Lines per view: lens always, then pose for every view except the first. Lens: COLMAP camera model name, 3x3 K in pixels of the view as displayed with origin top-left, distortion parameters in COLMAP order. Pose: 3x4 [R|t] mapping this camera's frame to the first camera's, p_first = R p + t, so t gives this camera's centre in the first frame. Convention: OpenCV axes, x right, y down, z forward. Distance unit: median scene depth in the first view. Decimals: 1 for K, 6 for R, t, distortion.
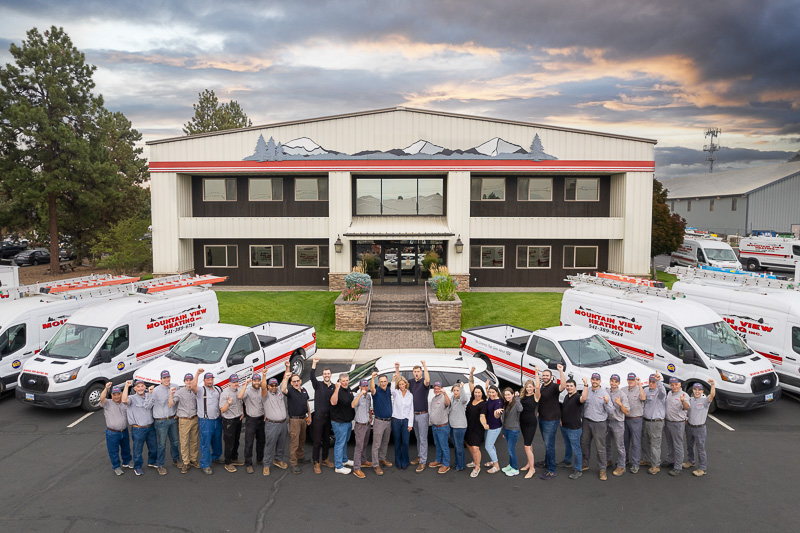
lens RADIAL K [[507.0, 0, 393.4], [0, 507.0, 266.9], [0, 0, 1]] dist [-0.038413, 0.028621]
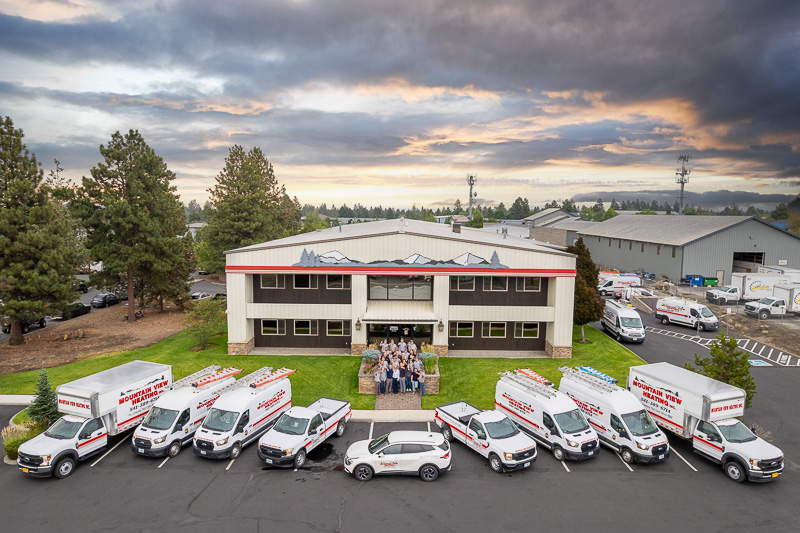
lens RADIAL K [[507.0, 0, 405.1], [0, 507.0, 265.3], [0, 0, 1]] dist [-0.038413, 0.028621]
pose [[0.999674, 0.008715, 0.023999, -0.010430], [-0.009357, 0.999598, 0.026781, -0.255676], [-0.023756, -0.026997, 0.999353, -0.451483]]
